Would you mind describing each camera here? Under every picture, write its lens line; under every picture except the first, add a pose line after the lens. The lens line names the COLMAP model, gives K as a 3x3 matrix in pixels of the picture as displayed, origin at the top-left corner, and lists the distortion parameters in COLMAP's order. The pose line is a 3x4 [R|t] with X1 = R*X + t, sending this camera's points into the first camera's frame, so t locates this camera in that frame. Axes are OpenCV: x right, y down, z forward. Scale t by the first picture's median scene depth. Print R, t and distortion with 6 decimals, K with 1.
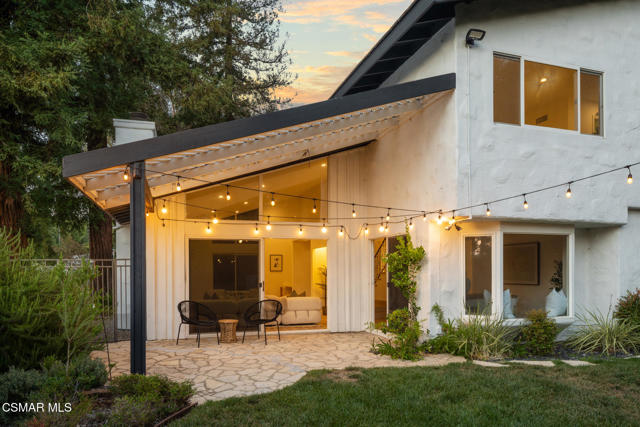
lens RADIAL K [[434.7, 0, 296.8], [0, 434.7, 262.1], [0, 0, 1]] dist [-0.002228, 0.003083]
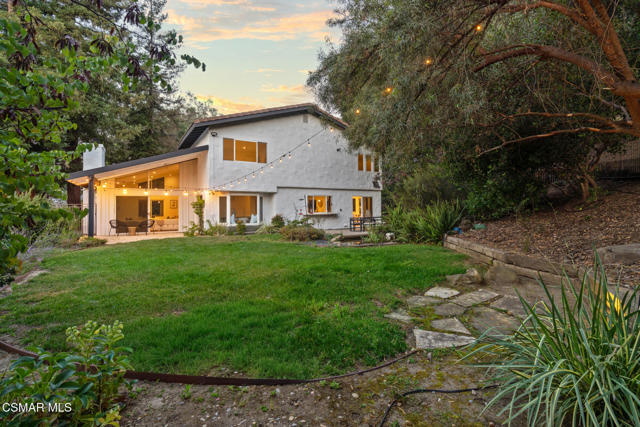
lens RADIAL K [[296.5, 0, 301.3], [0, 296.5, 196.7], [0, 0, 1]] dist [-0.001239, 0.000983]
pose [[0.969462, 0.005731, 0.245176, 0.441528], [-0.000546, 0.999775, -0.021208, -0.014198], [-0.245242, 0.020426, 0.969247, -1.106686]]
